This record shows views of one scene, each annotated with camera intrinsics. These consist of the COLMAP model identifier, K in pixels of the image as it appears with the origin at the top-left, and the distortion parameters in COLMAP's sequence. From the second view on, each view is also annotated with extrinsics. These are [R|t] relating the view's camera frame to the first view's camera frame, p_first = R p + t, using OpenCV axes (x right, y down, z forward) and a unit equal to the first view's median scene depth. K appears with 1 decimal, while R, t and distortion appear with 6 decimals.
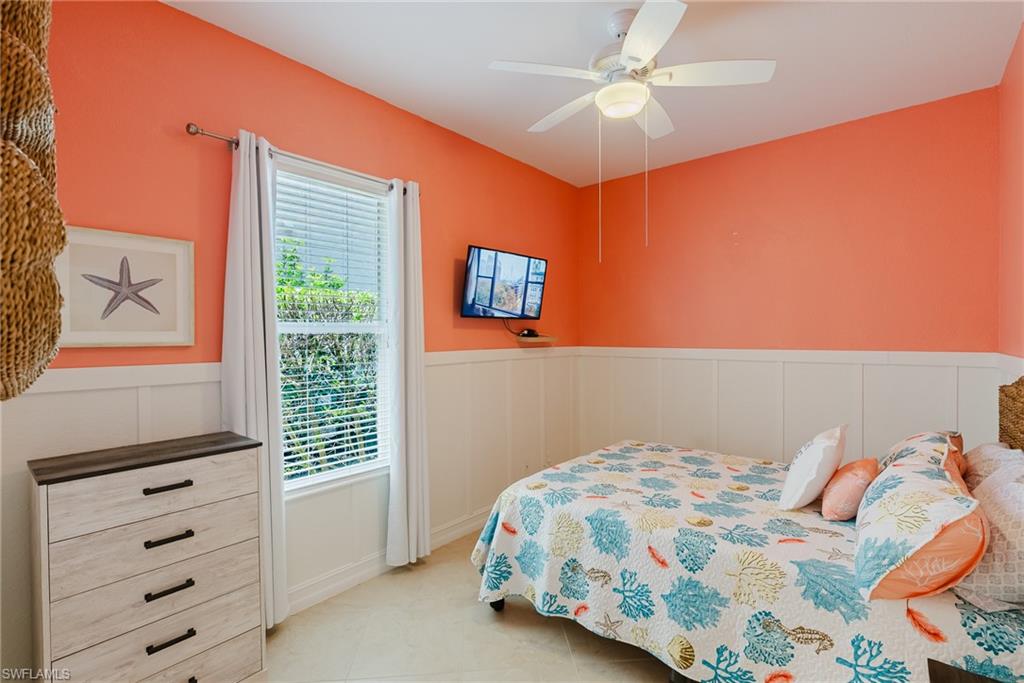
lens RADIAL K [[464.3, 0, 514.4], [0, 464.3, 339.6], [0, 0, 1]] dist [-0.004508, 0.001406]
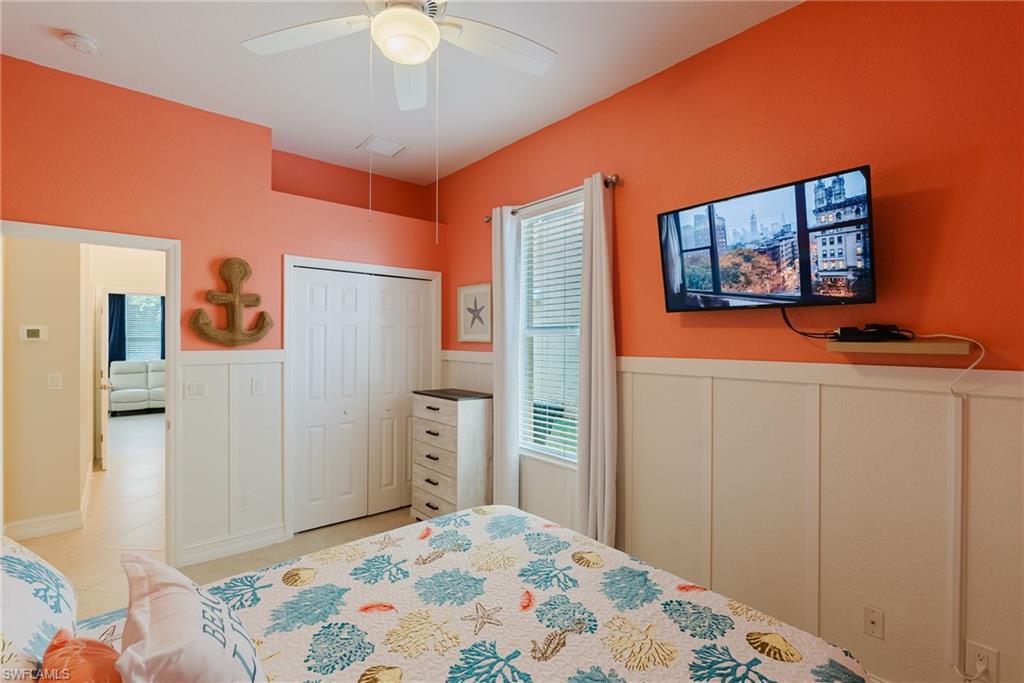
lens RADIAL K [[464.3, 0, 514.4], [0, 464.3, 339.6], [0, 0, 1]] dist [-0.004508, 0.001406]
pose [[-0.159978, 0.007168, -0.987095, 0.636859], [-0.011417, 0.999893, 0.009111, -0.008361], [0.987055, 0.012728, -0.159879, 0.850782]]
